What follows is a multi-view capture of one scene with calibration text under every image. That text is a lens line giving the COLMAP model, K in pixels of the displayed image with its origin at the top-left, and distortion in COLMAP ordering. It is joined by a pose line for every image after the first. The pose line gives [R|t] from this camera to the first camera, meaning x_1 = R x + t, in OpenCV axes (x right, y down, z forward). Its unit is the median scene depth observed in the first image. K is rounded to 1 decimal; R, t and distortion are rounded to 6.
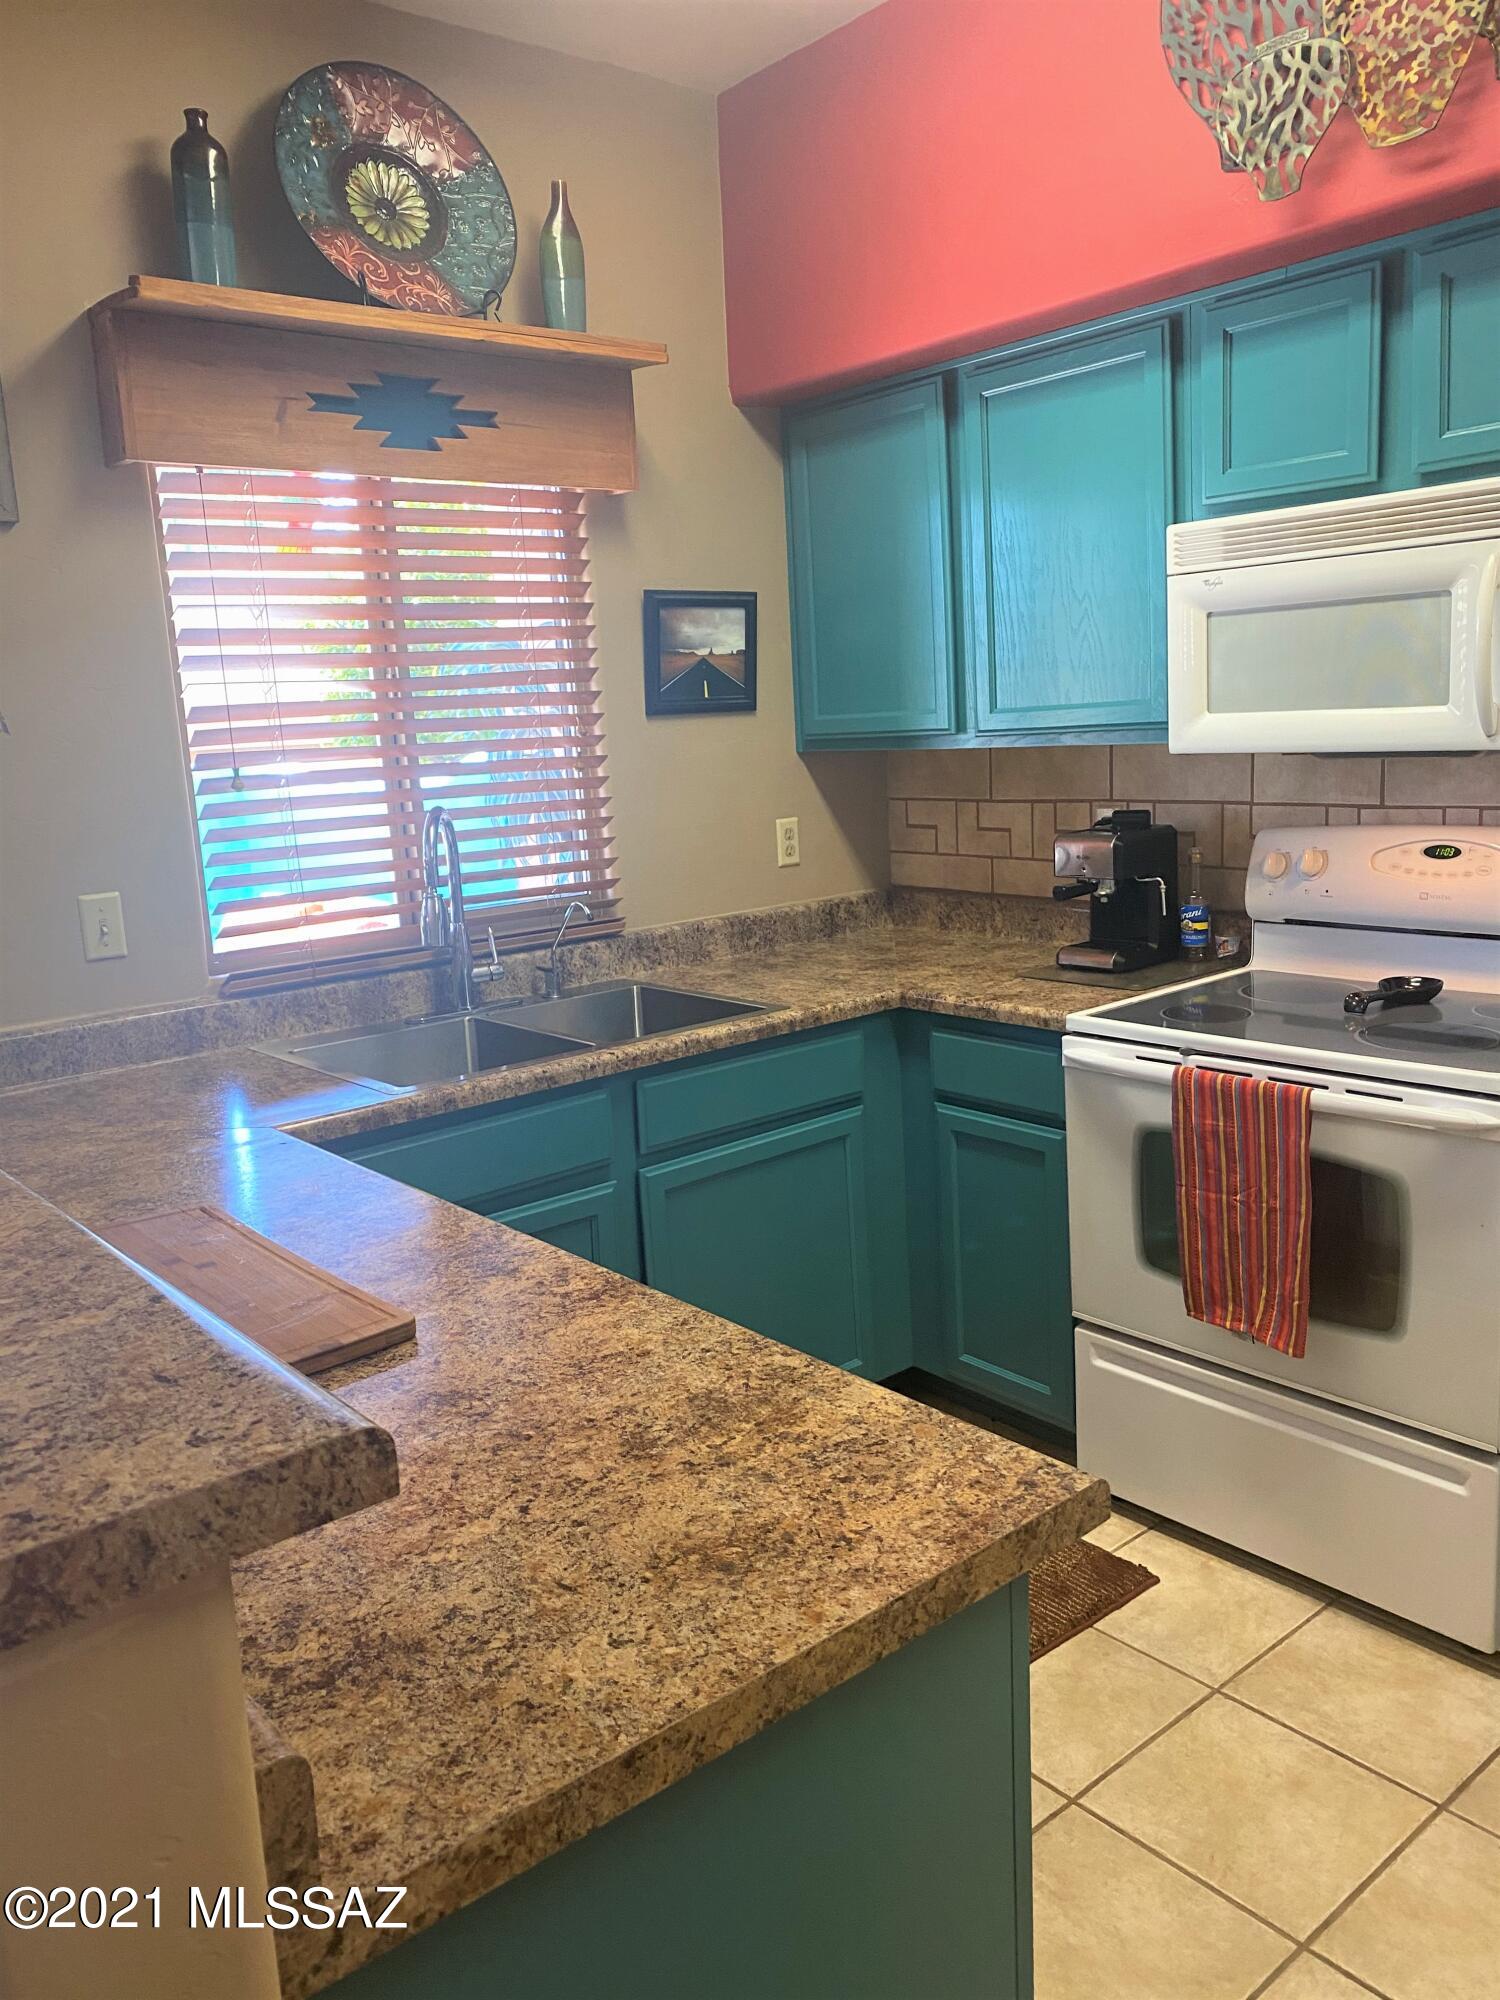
lens RADIAL K [[1529.0, 0, 742.4], [0, 1529.0, 999.6], [0, 0, 1]] dist [0.027521, -0.037840]
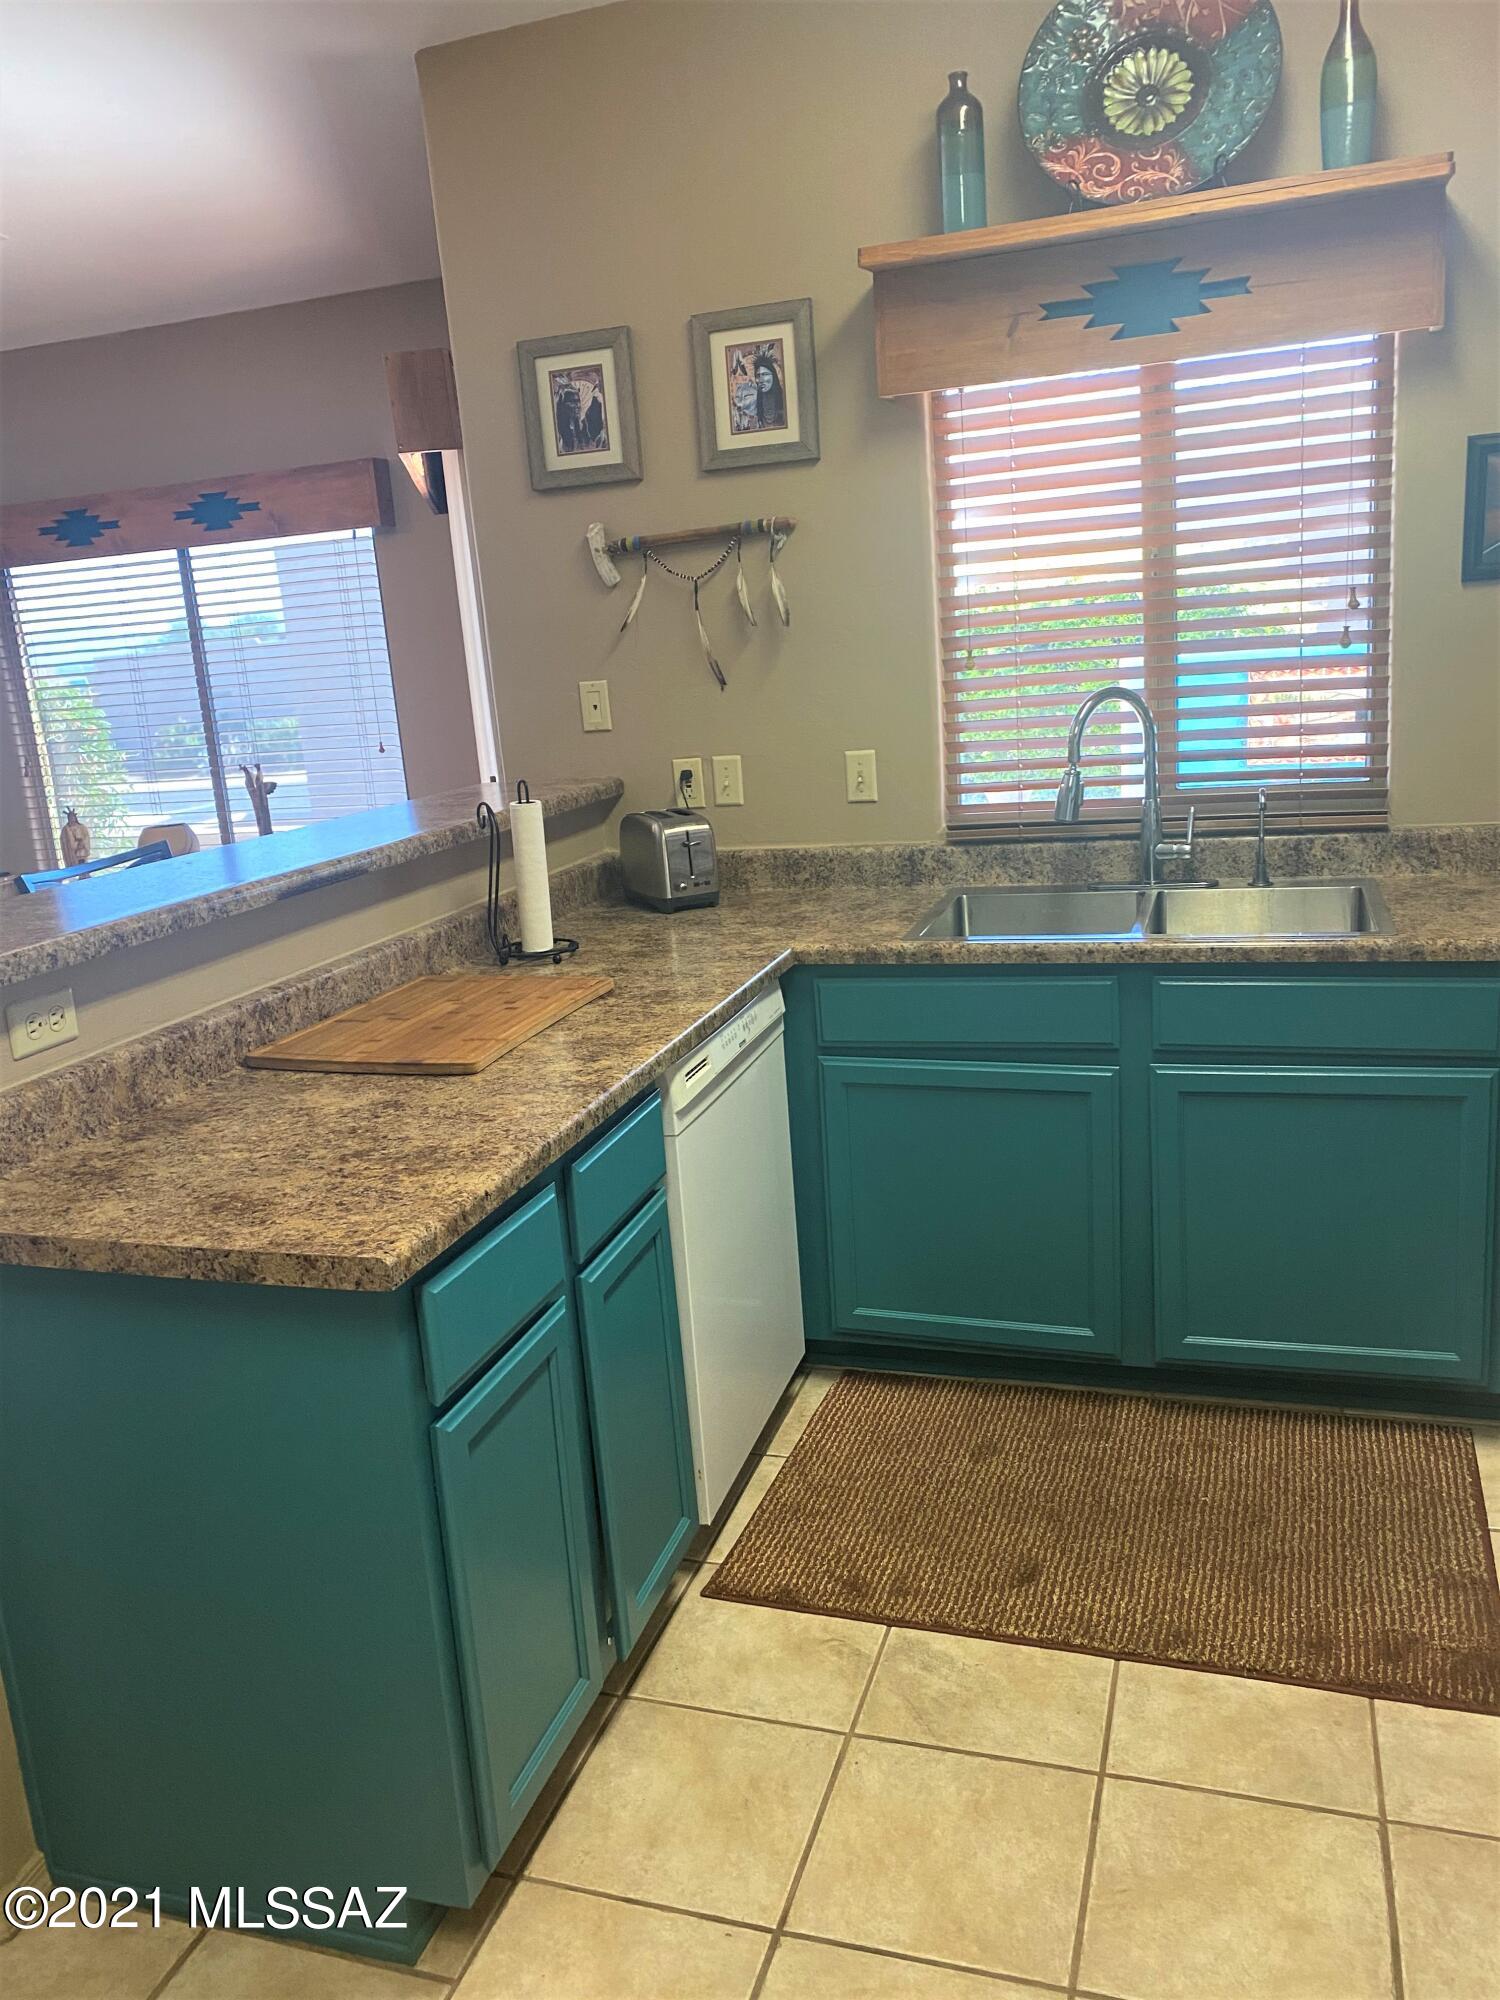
lens RADIAL K [[1529.0, 0, 739.4], [0, 1529.0, 998.3], [0, 0, 1]] dist [0.027521, -0.037840]
pose [[0.525600, 0.205803, -0.825463, 0.684818], [-0.109052, 0.978592, 0.174544, -0.085659], [0.843713, -0.001722, 0.536792, 0.251215]]
